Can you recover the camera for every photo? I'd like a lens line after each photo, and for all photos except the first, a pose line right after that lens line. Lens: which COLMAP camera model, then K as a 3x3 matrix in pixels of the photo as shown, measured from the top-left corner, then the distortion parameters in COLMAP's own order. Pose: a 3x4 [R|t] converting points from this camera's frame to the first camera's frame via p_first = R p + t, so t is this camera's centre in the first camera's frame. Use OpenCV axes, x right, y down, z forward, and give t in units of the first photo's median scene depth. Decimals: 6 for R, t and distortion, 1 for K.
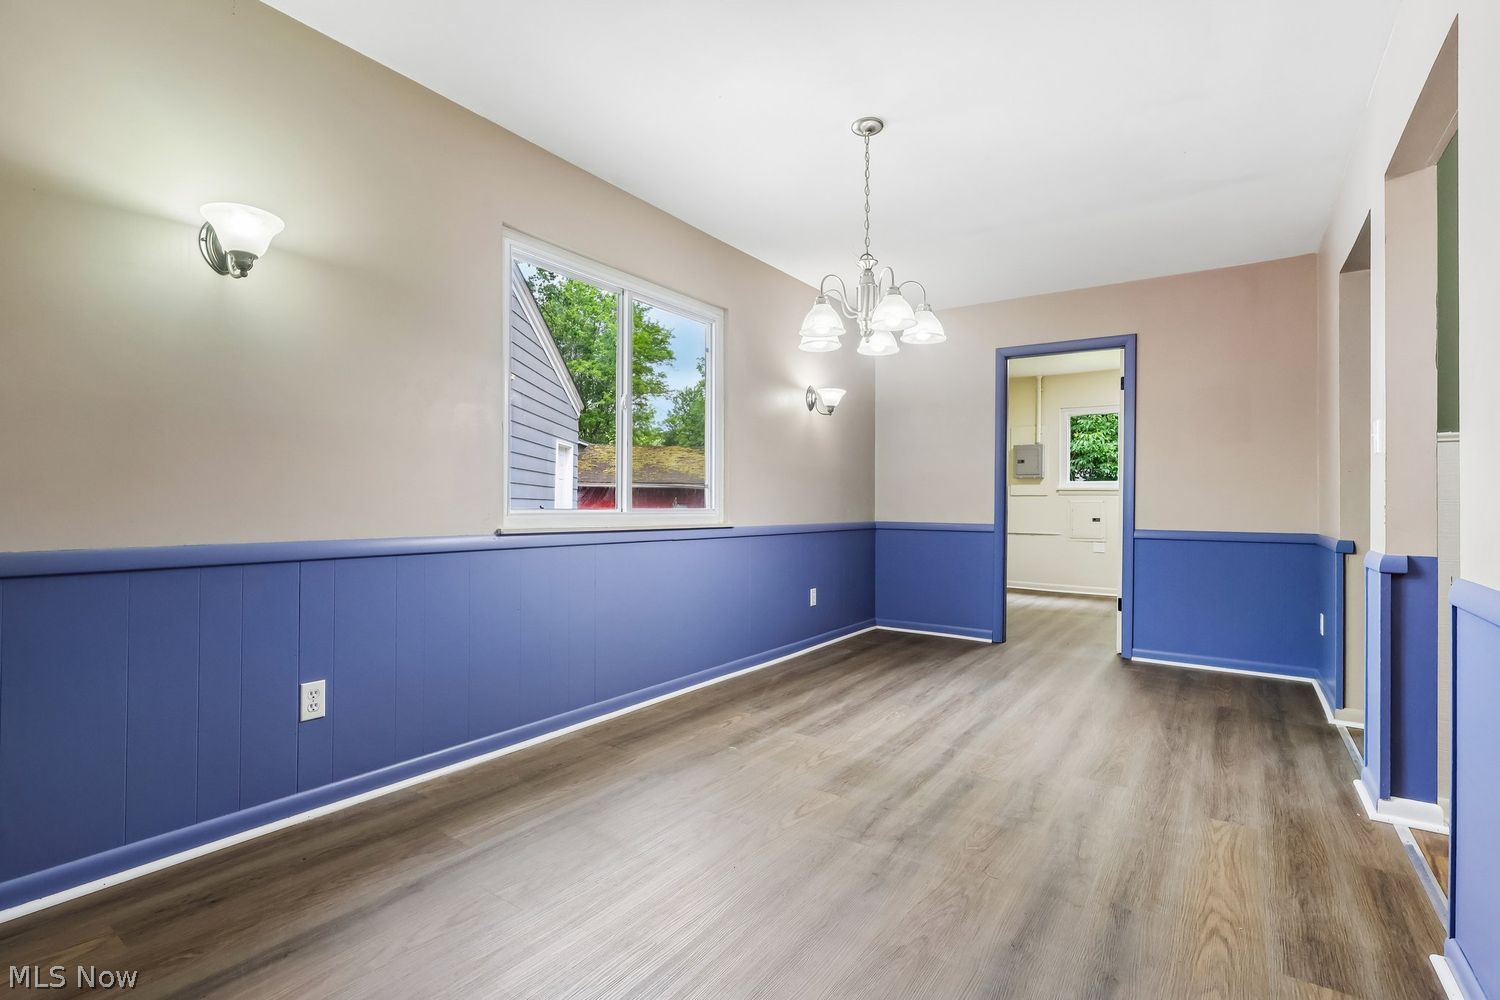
lens RADIAL K [[707.2, 0, 748.2], [0, 707.2, 498.2], [0, 0, 1]] dist [-0.001215, -0.000081]
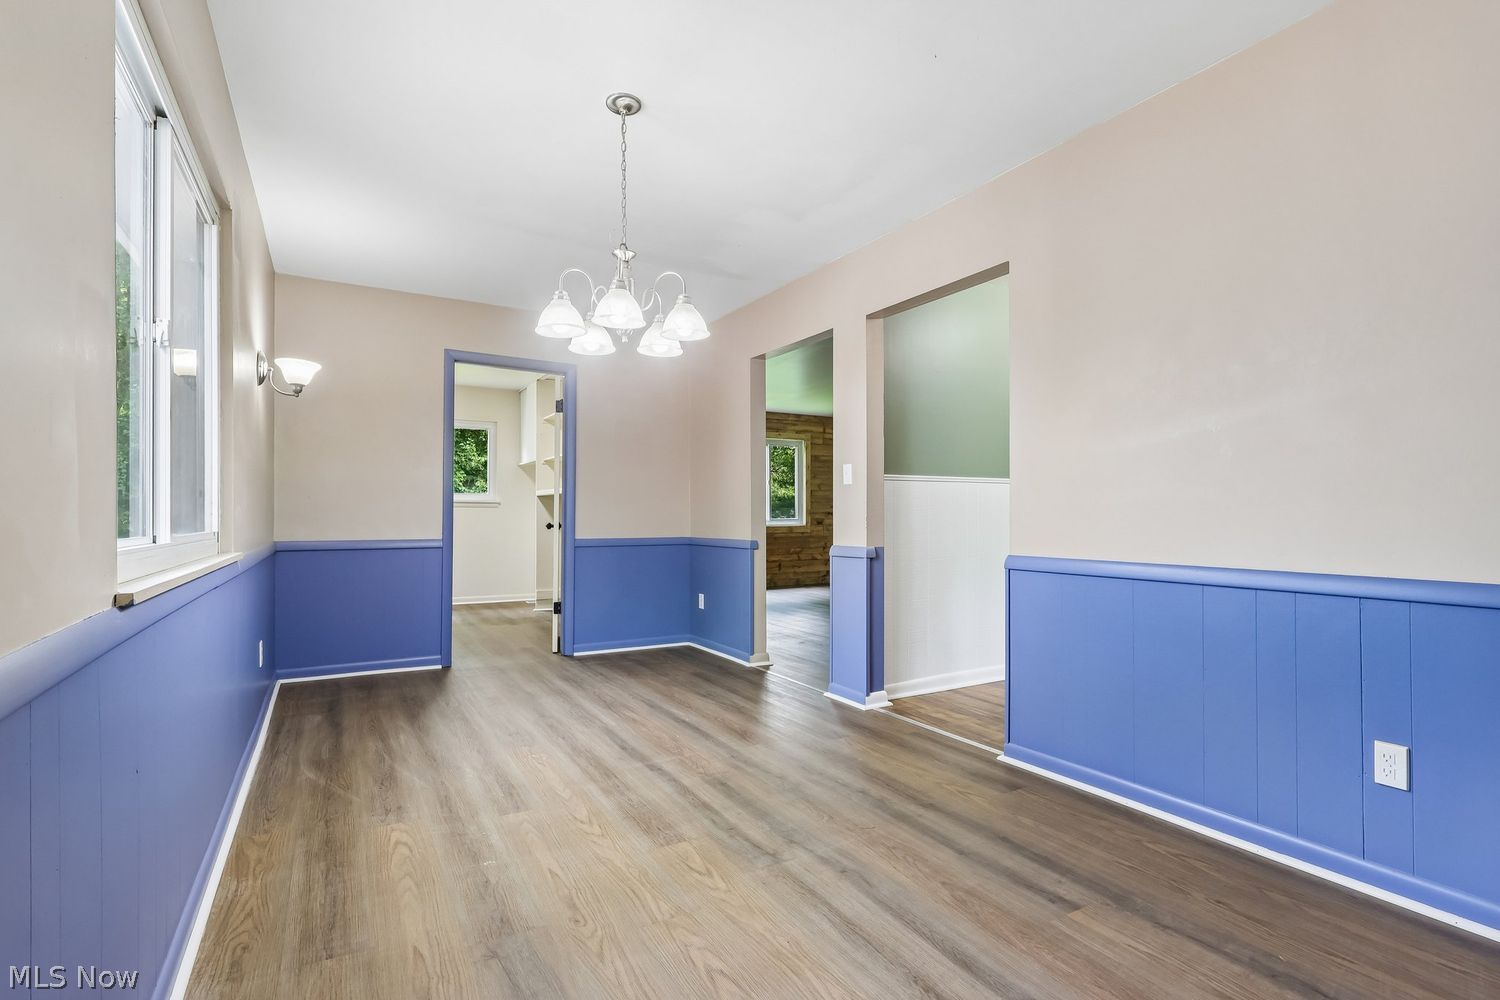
lens RADIAL K [[692.0, 0, 750.0], [0, 692.0, 500.0], [0, 0, 1]] dist [-0.004434, -0.000203]
pose [[0.413781, 0.015419, 0.910246, -0.531522], [-0.001593, 0.999867, -0.016213, -0.001396], [-0.910375, 0.005258, 0.413751, 0.454330]]
